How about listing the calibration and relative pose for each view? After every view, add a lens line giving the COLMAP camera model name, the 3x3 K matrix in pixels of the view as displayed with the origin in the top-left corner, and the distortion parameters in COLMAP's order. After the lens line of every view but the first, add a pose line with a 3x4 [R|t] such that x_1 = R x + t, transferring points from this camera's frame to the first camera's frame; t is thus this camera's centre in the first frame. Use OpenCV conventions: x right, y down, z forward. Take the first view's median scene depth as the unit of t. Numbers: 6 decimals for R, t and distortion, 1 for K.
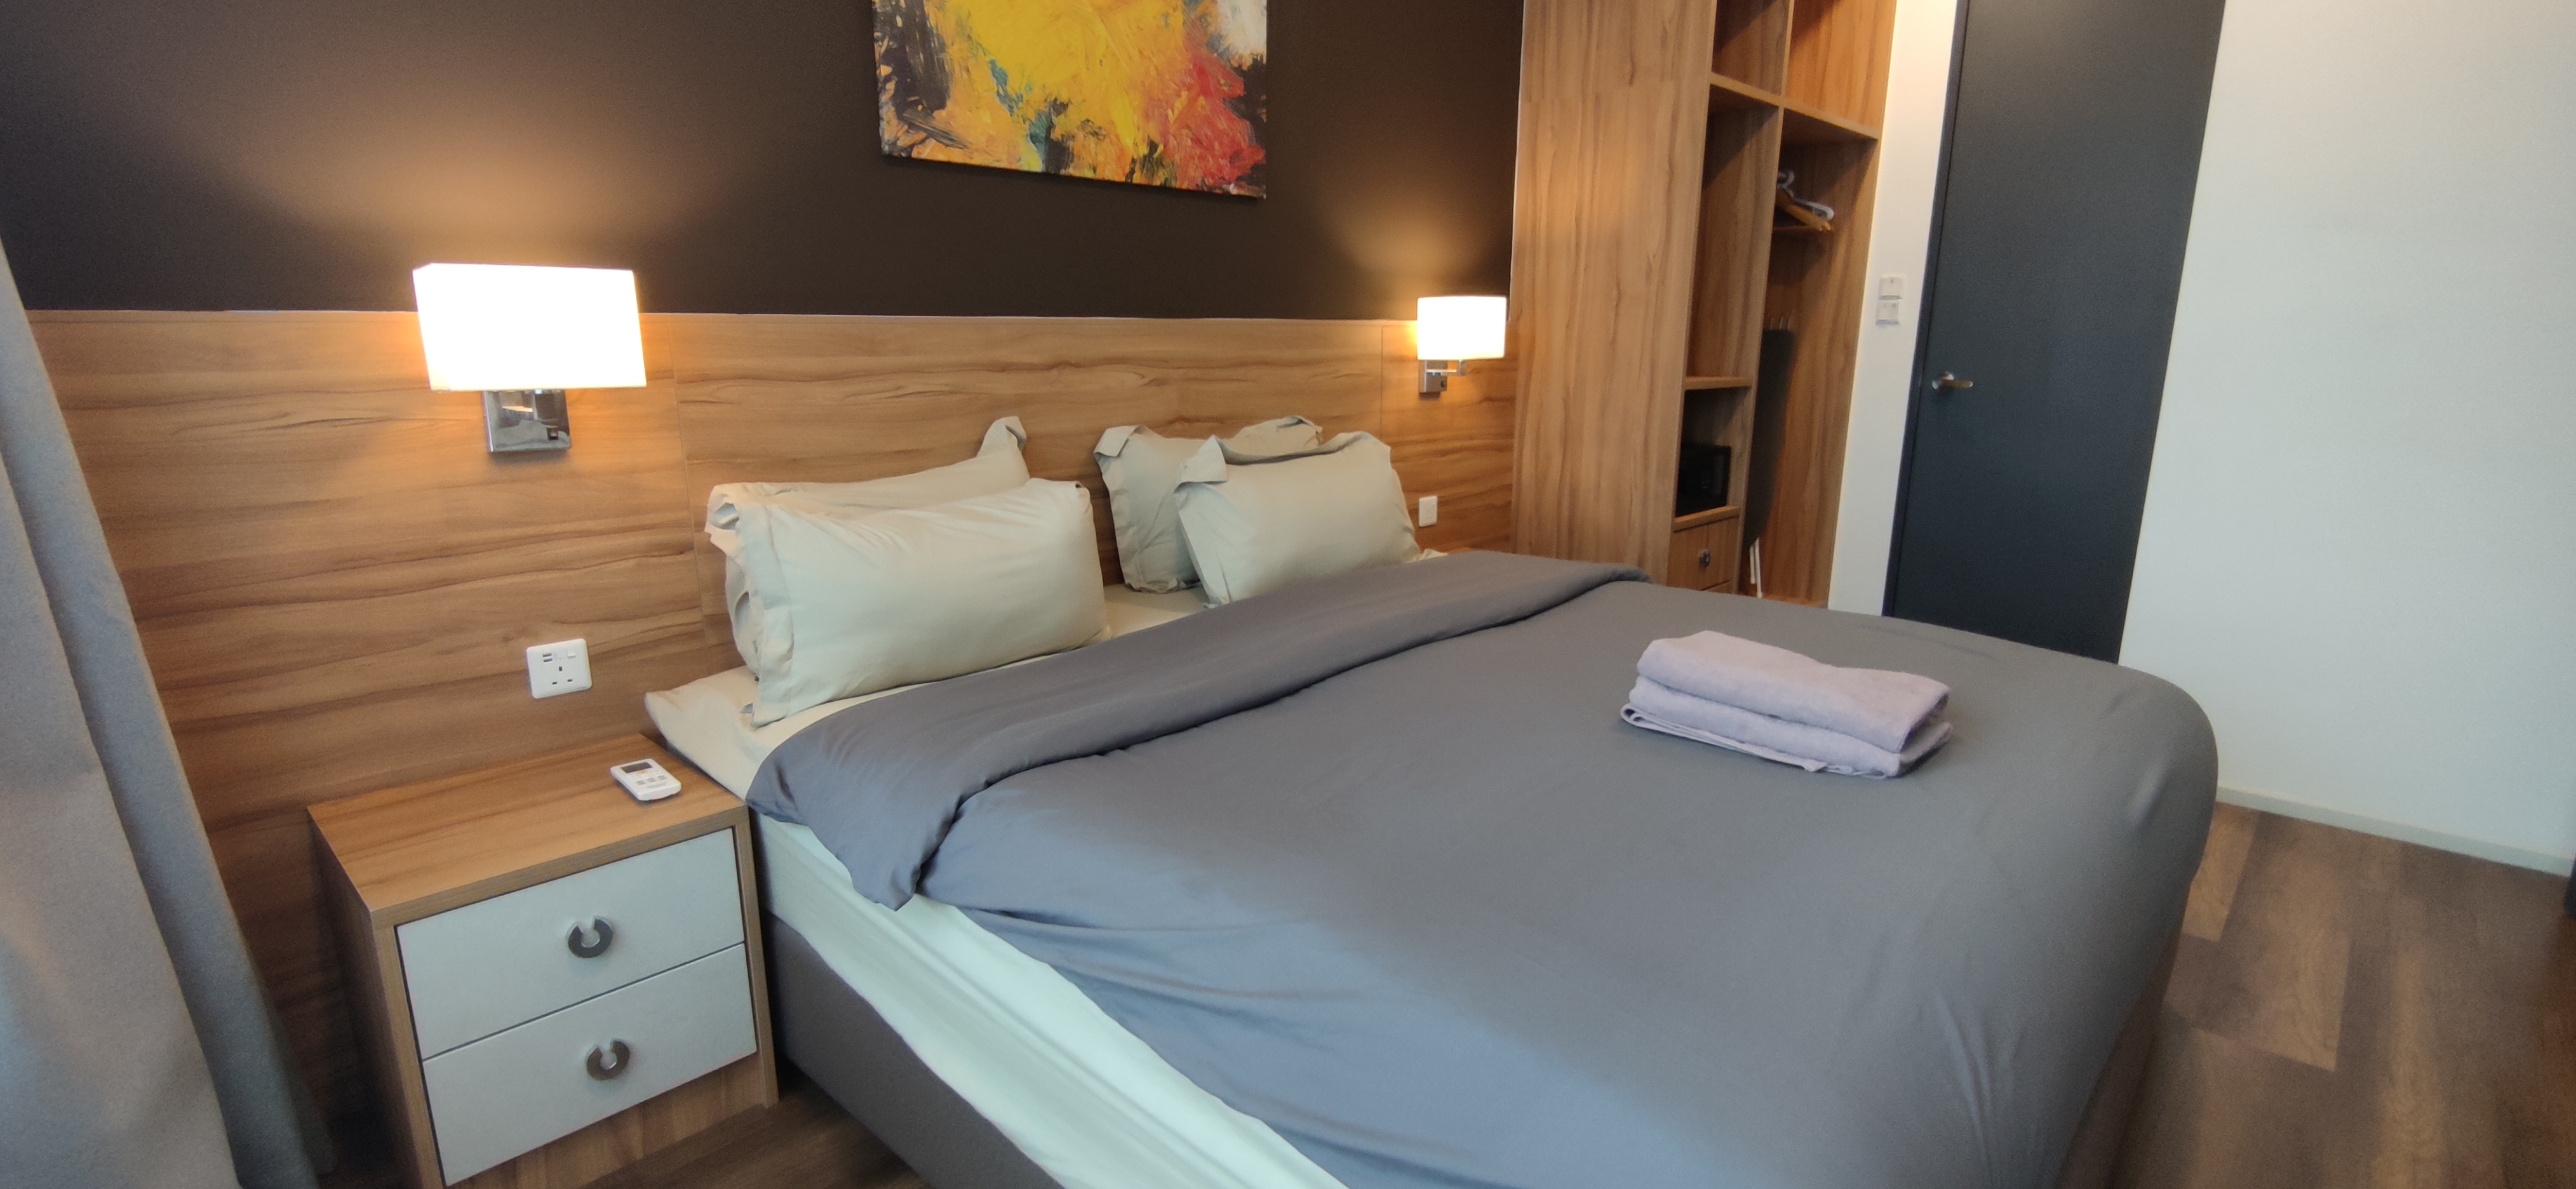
lens RADIAL K [[1165.3, 0, 1298.2], [0, 1165.3, 593.2], [0, 0, 1]] dist [-0.004572, -0.001542]
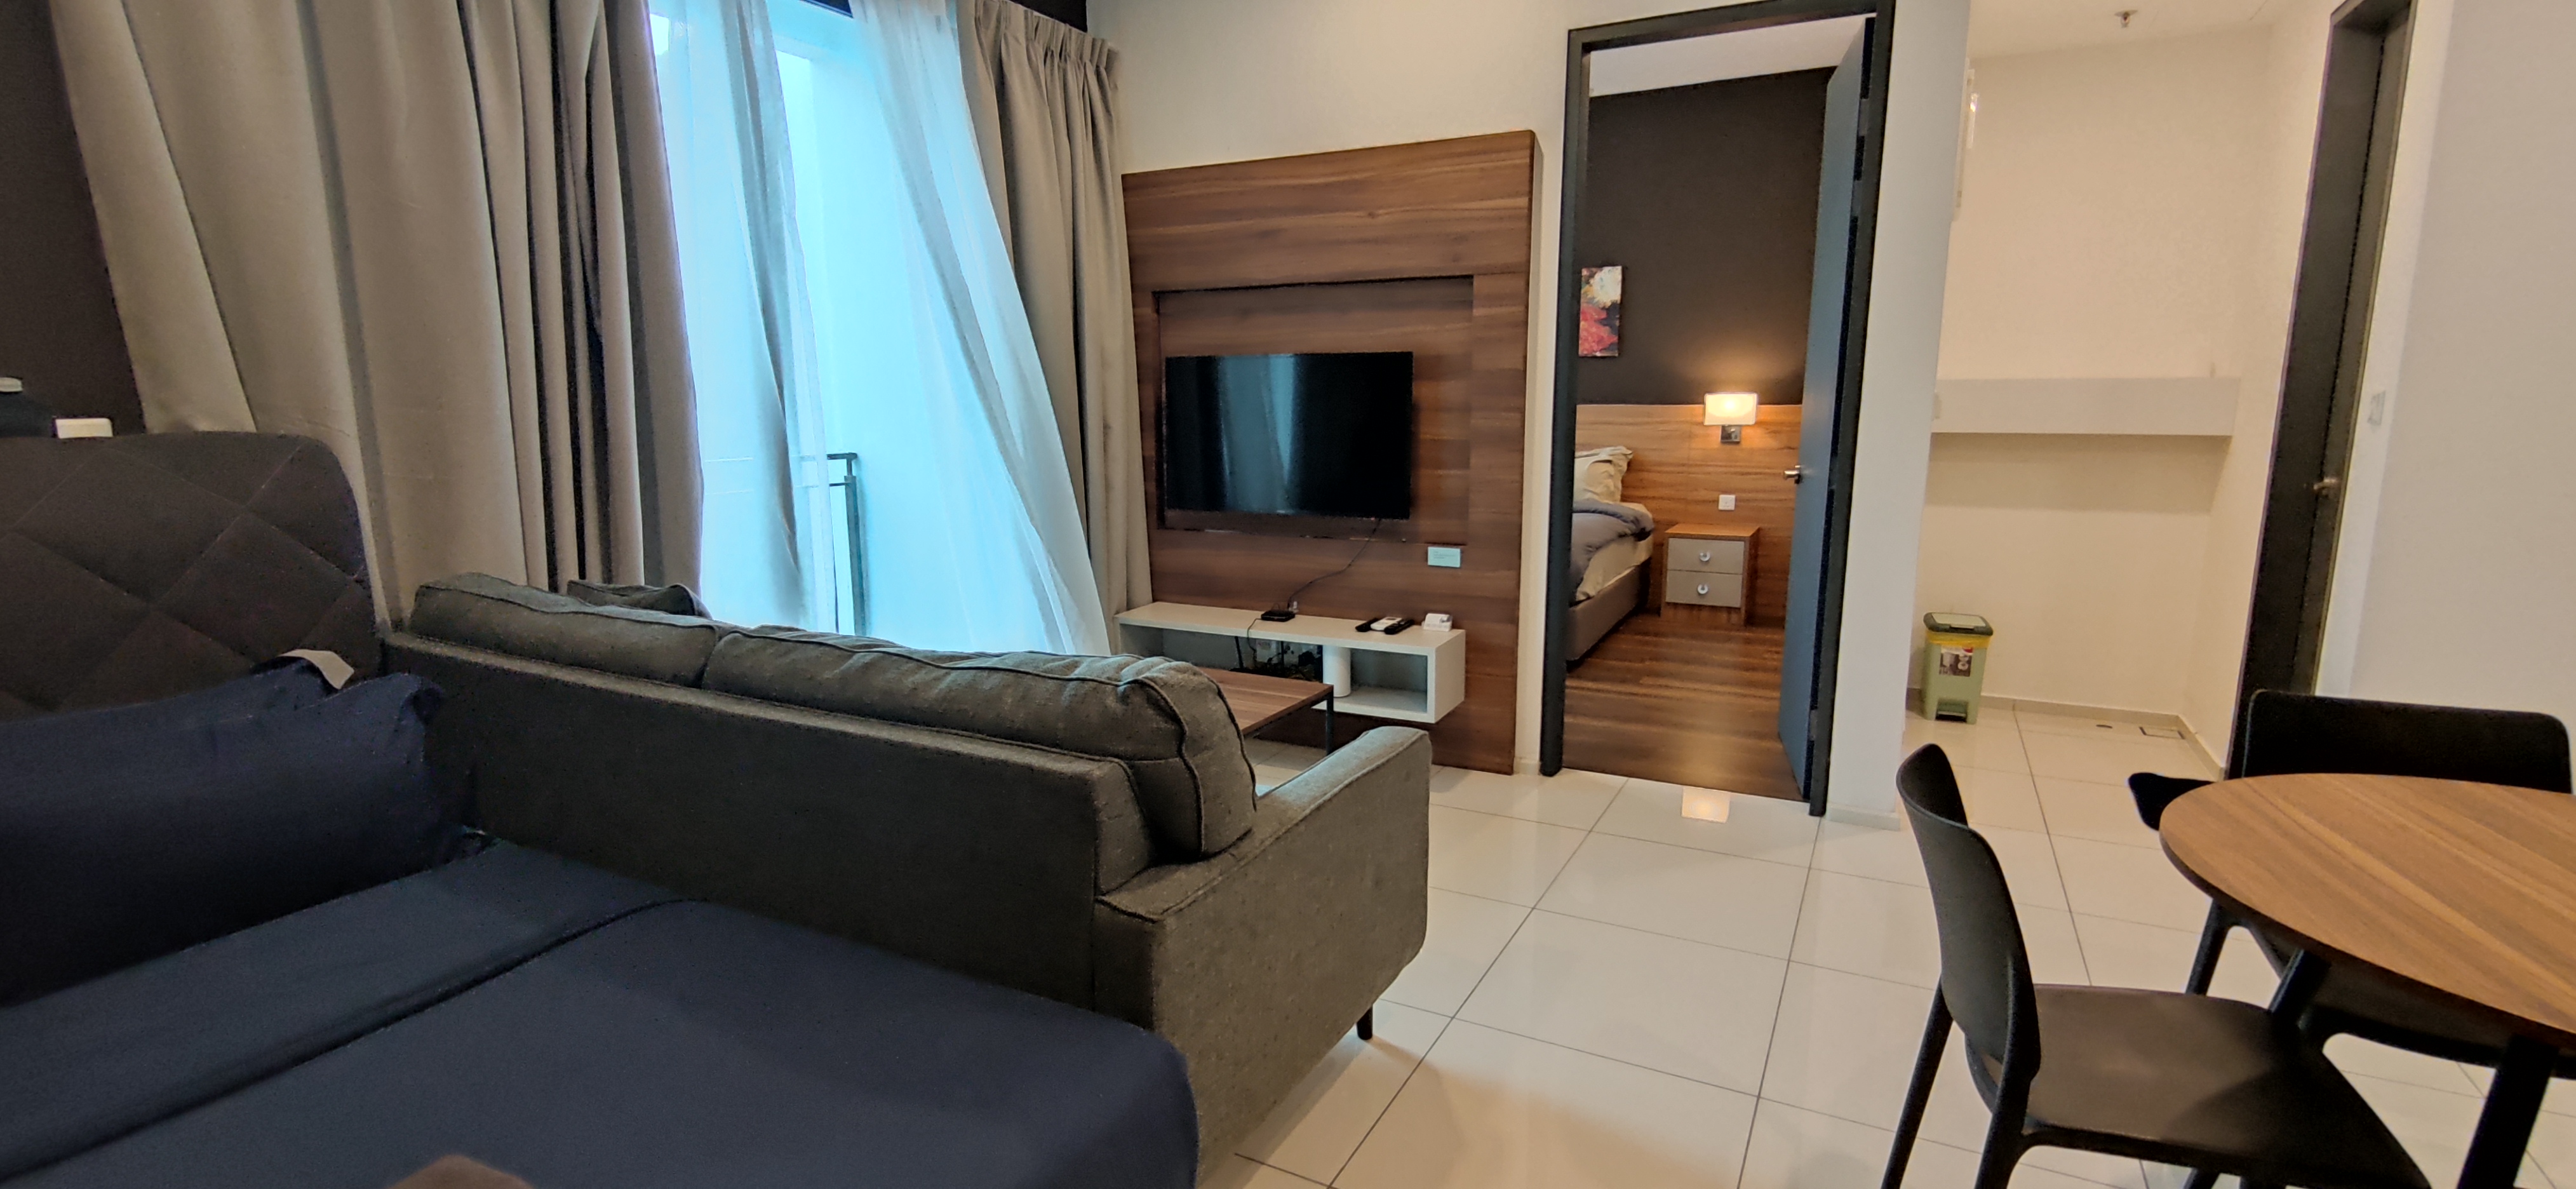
lens RADIAL K [[1165.3, 0, 1279.0], [0, 1165.3, 595.4], [0, 0, 1]] dist [-0.004572, -0.001542]
pose [[0.259853, 0.160338, -0.952244, 2.607468], [-0.211696, 0.971589, 0.105827, 0.046055], [0.942158, 0.174087, 0.286413, -0.326745]]
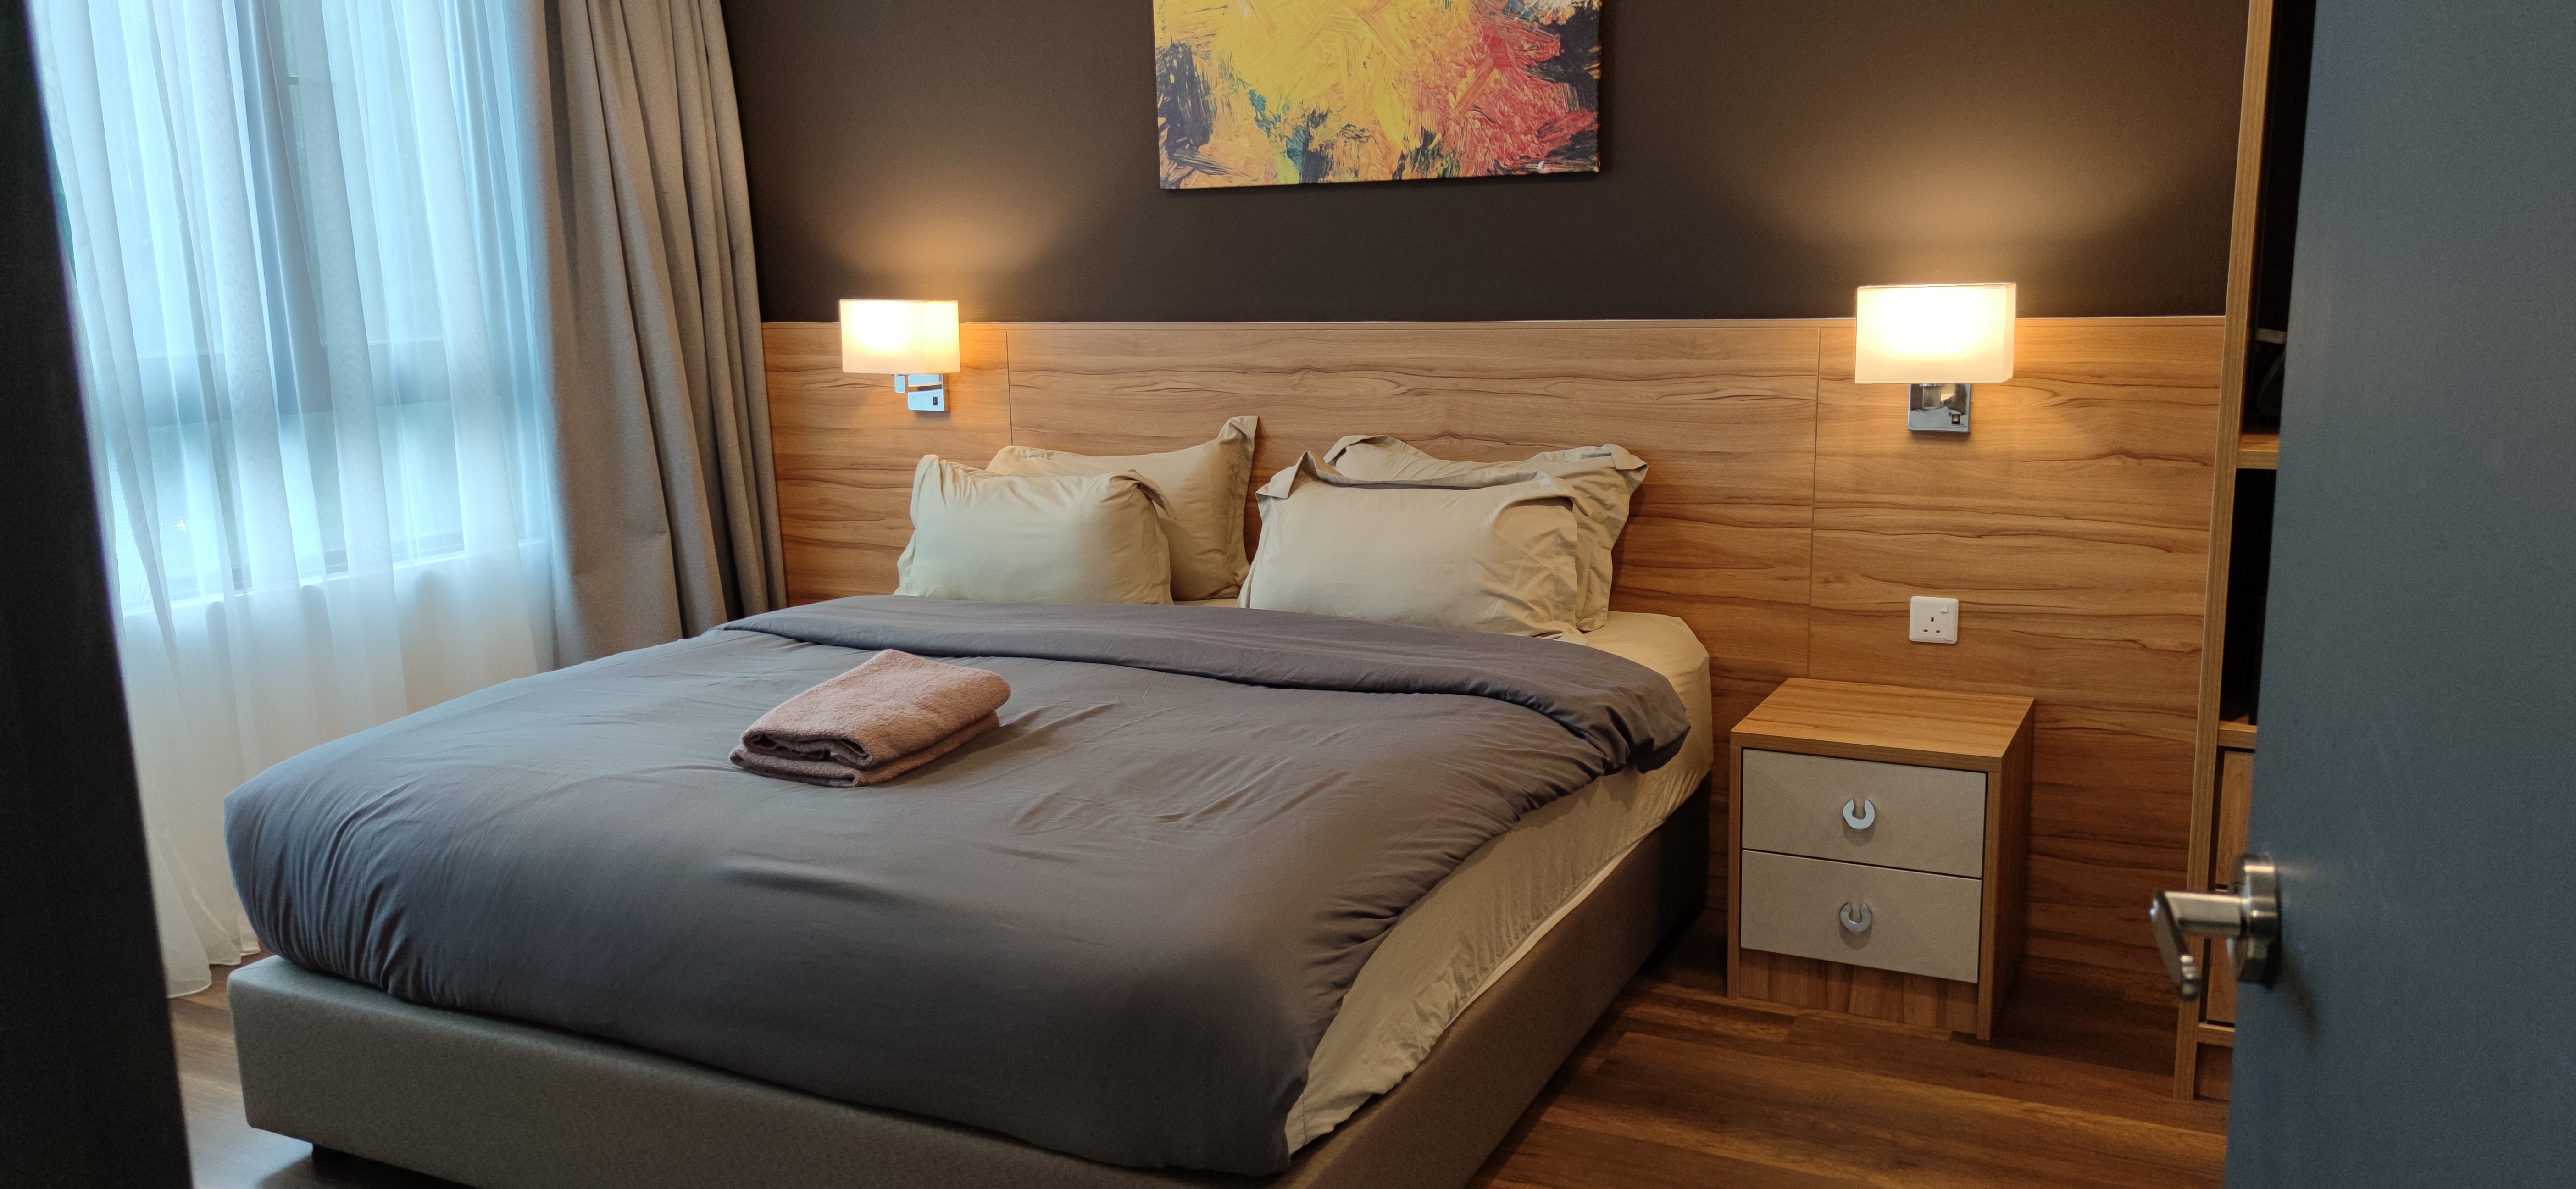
lens RADIAL K [[1872.4, 0, 1289.9], [0, 1872.4, 606.2], [0, 0, 1]] dist [0.045771, -0.017506]
pose [[0.274697, 0.163907, -0.947458, 1.419412], [-0.195155, 0.974359, 0.111979, -0.181025], [0.941518, 0.154141, 0.299641, 0.550119]]
